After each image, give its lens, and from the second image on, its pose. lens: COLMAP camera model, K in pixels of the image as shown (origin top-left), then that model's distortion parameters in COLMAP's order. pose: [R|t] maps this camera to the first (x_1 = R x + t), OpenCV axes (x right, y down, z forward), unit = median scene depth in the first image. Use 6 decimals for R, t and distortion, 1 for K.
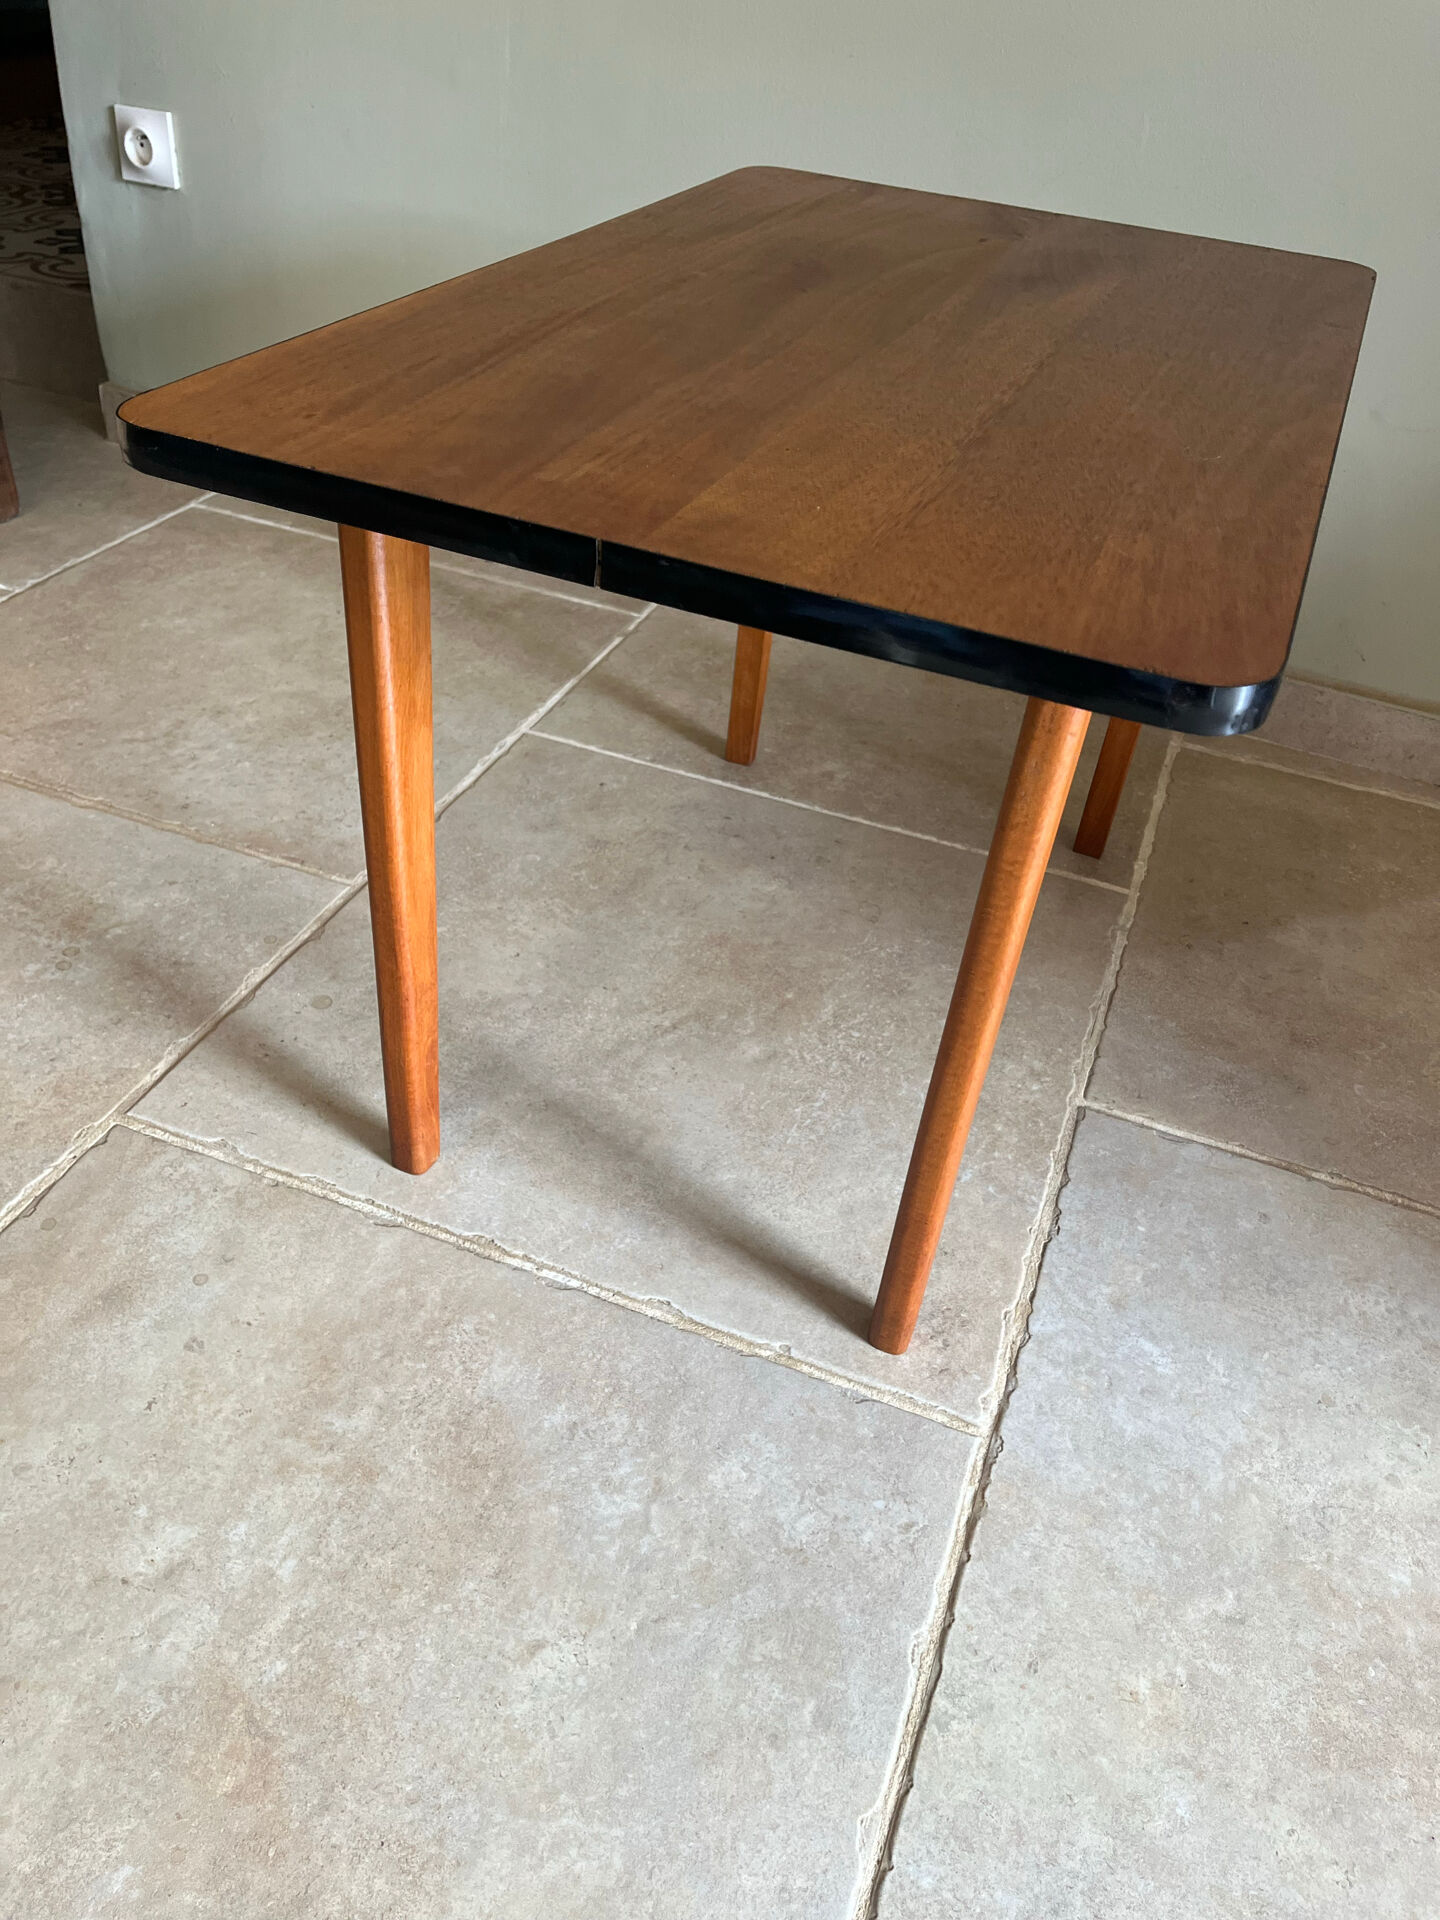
lens RADIAL K [[1476.9, 0, 710.8], [0, 1476.9, 952.0], [0, 0, 1]] dist [0.057749, -0.091932]
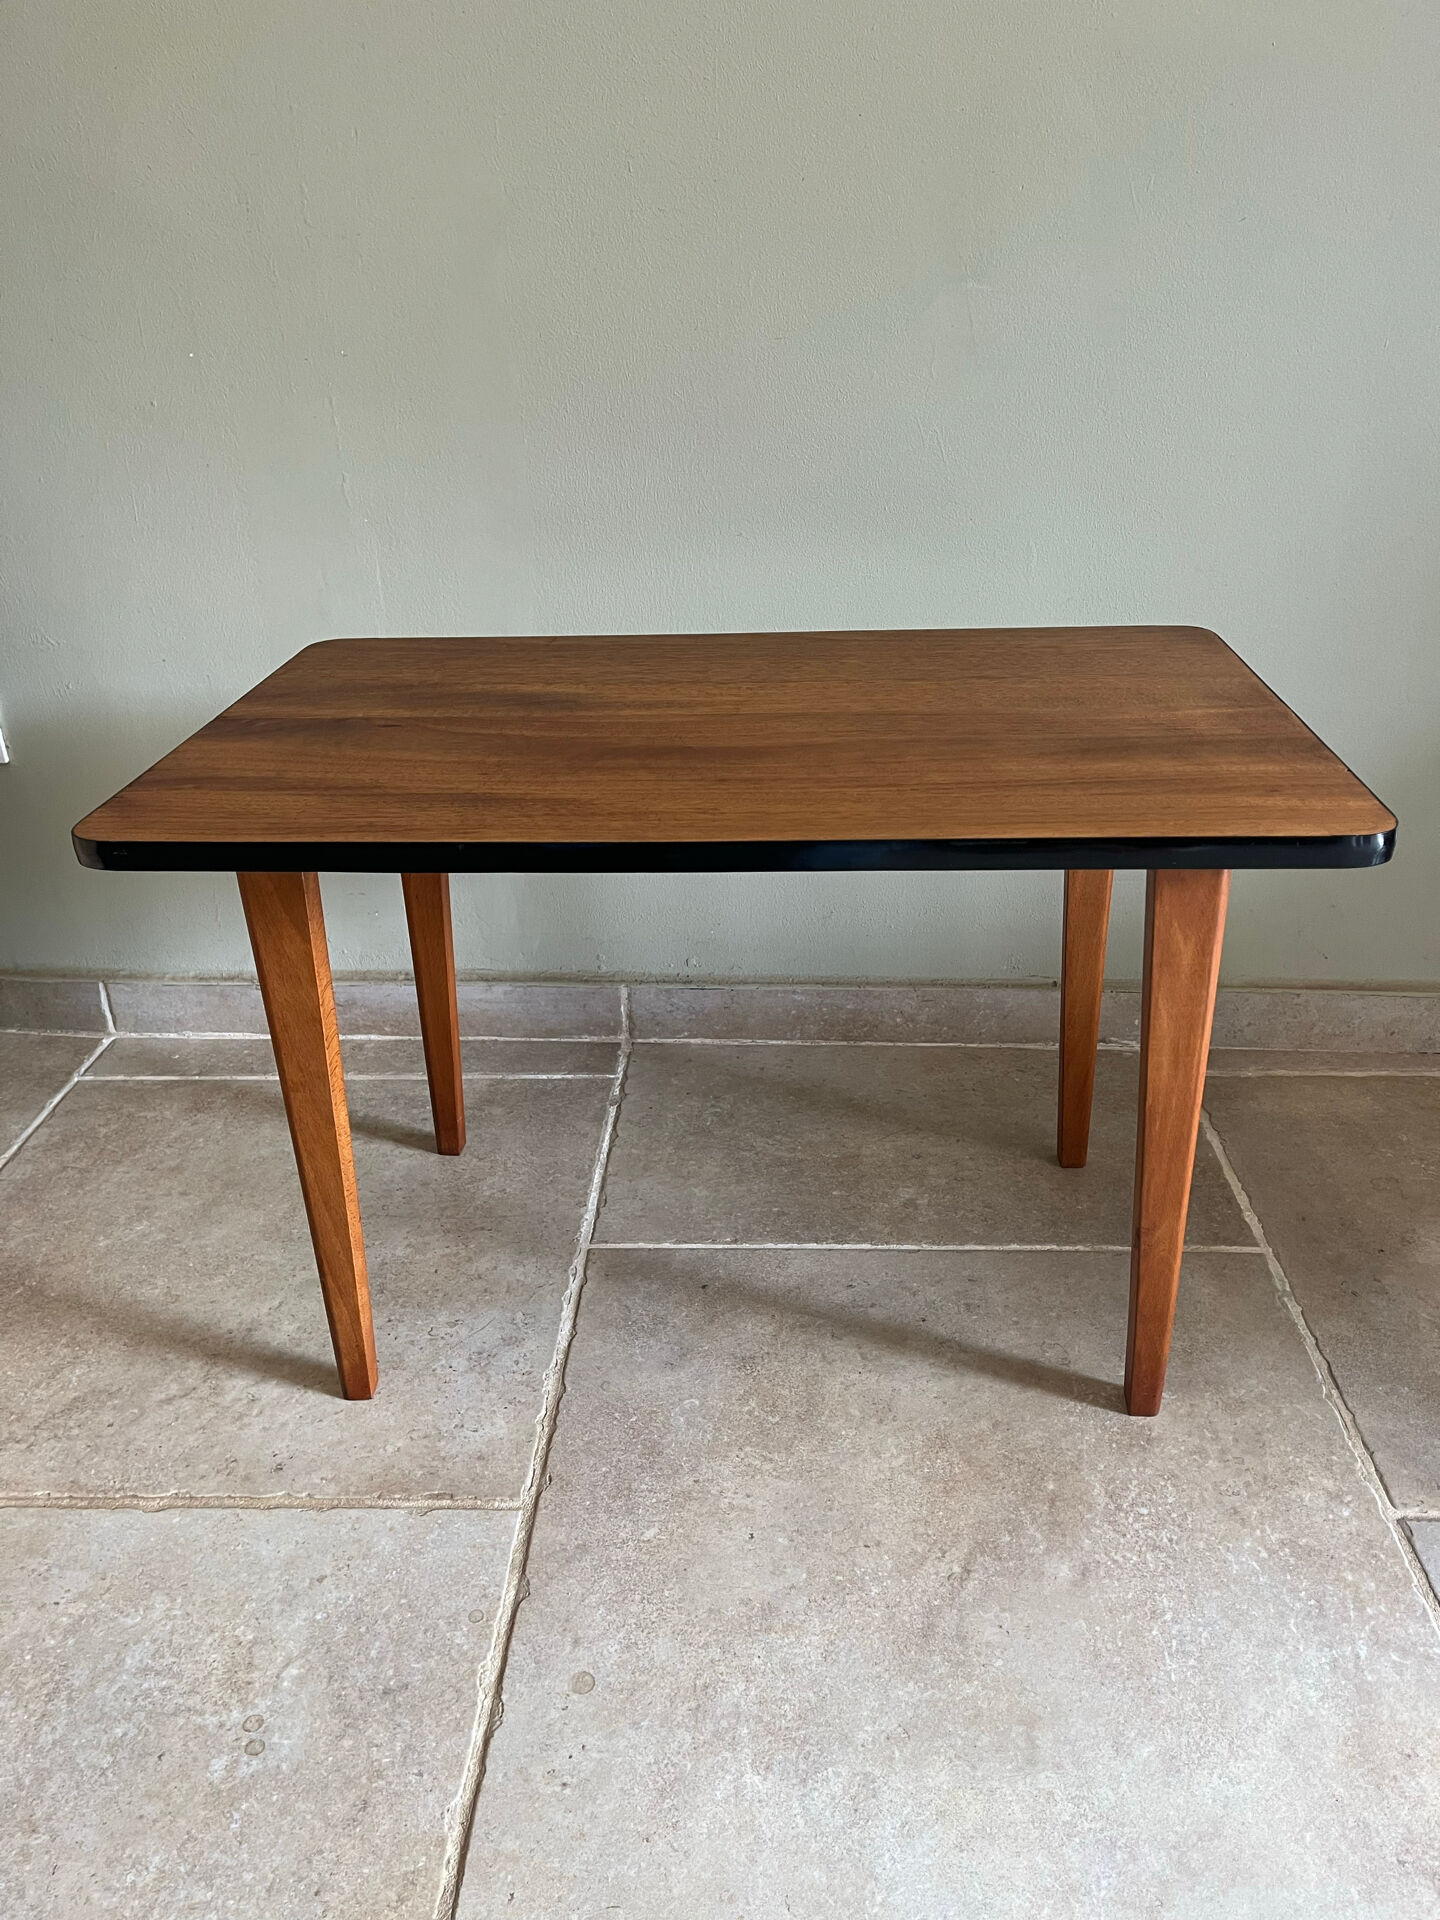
lens RADIAL K [[1467.7, 0, 719.4], [0, 1467.7, 963.8], [0, 0, 1]] dist [0.052360, -0.061411]
pose [[0.942649, -0.236444, 0.235599, -0.332259], [0.276347, 0.948707, -0.153578, -0.230176], [-0.187202, 0.209878, 0.959639, 0.113226]]
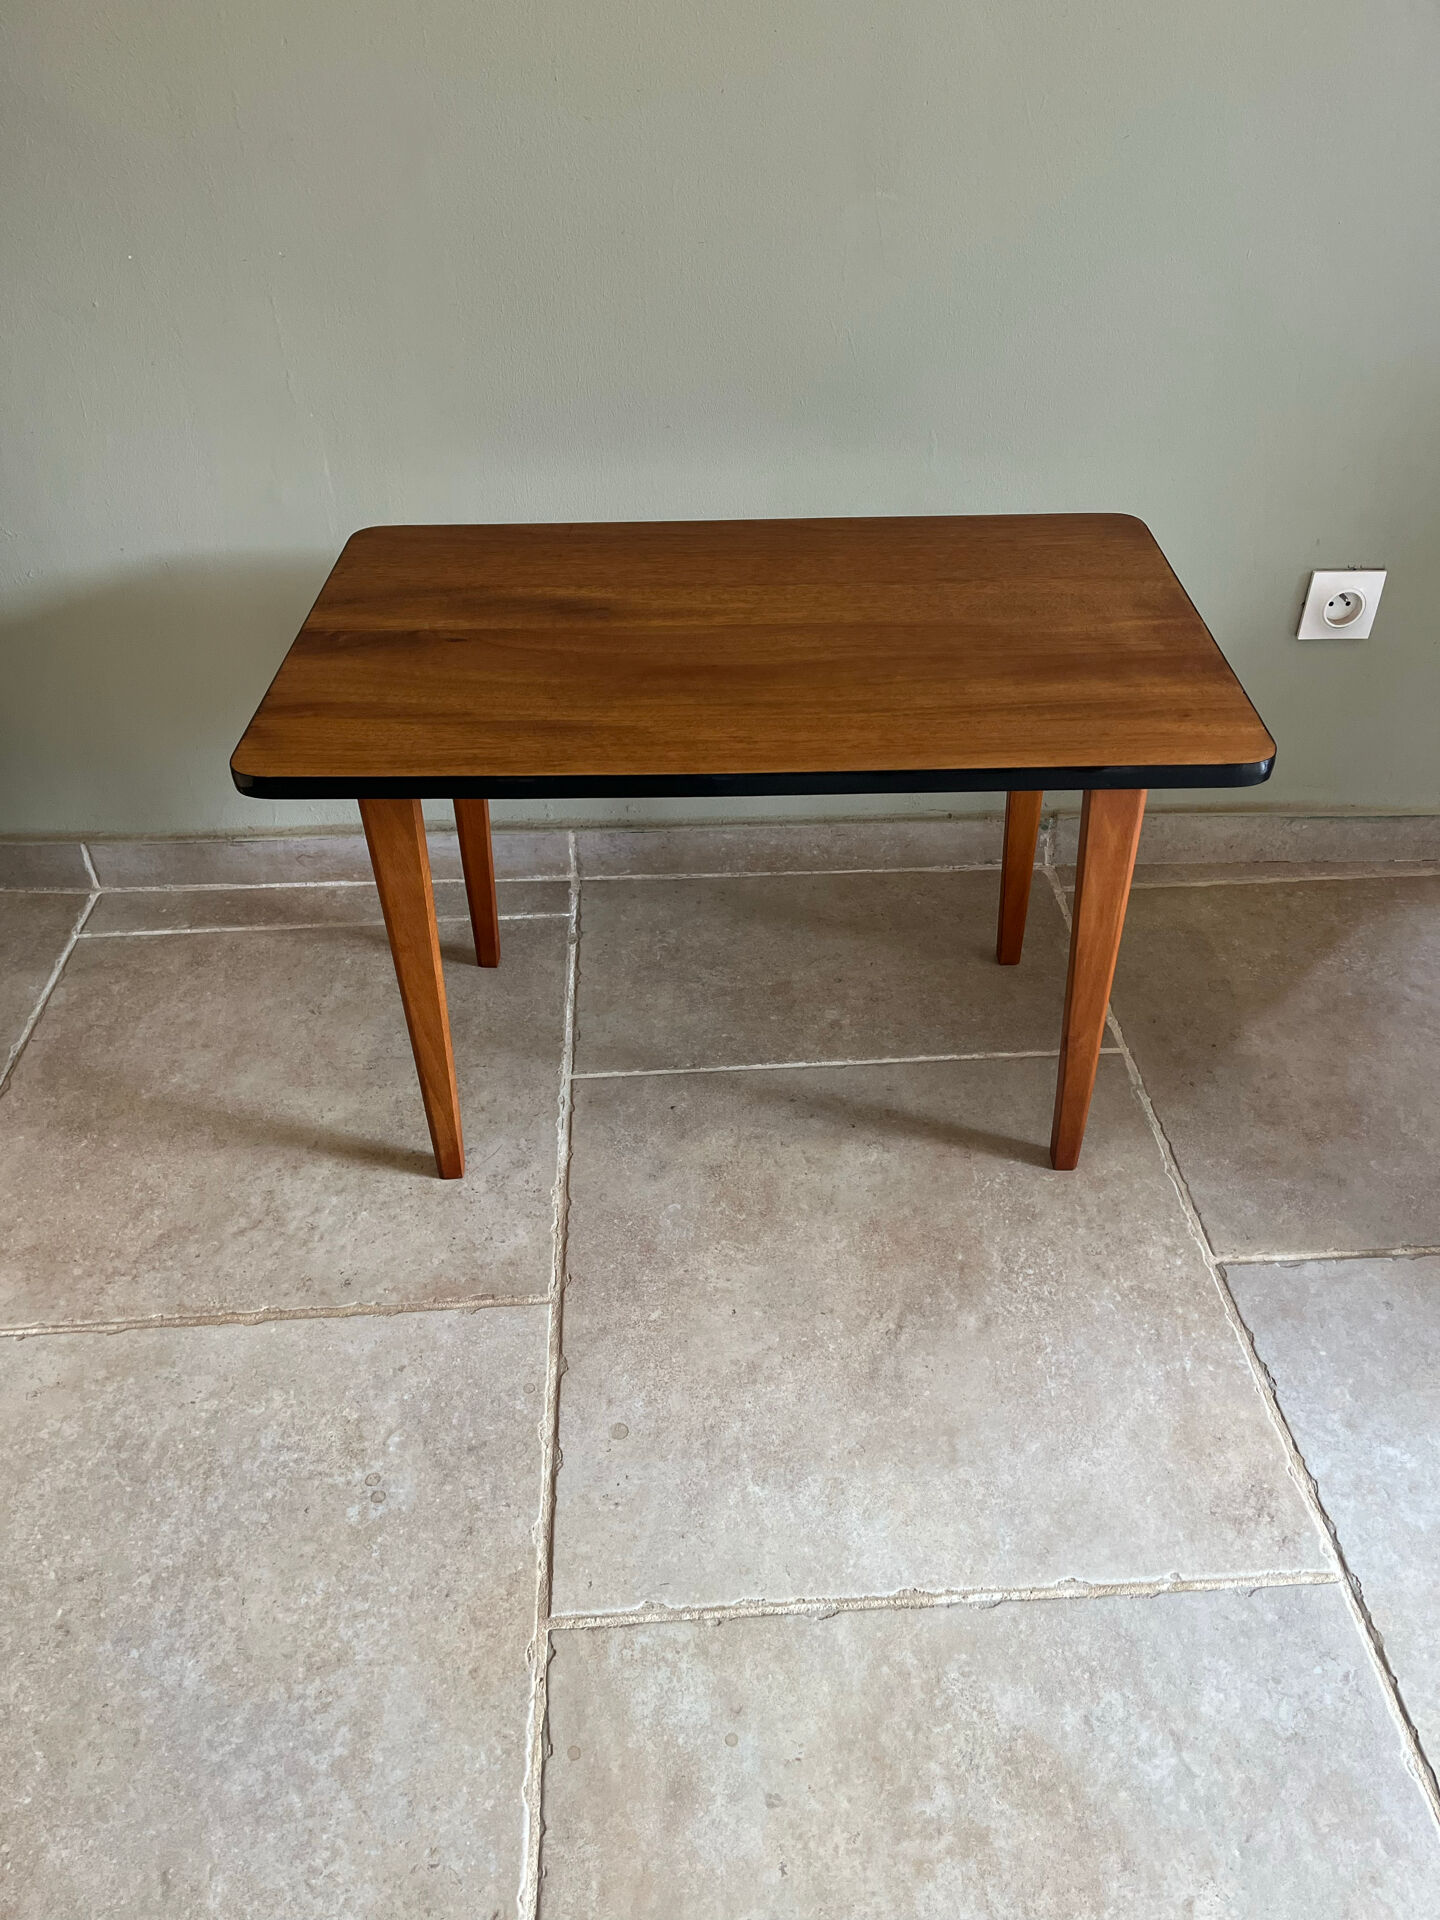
lens RADIAL K [[1473.9, 0, 721.9], [0, 1473.9, 972.2], [0, 0, 1]] dist [0.050184, -0.049712]
pose [[0.907641, -0.326743, 0.263489, -0.426282], [0.320501, 0.944832, 0.067620, -0.390505], [-0.271047, 0.023074, 0.962289, -0.110937]]
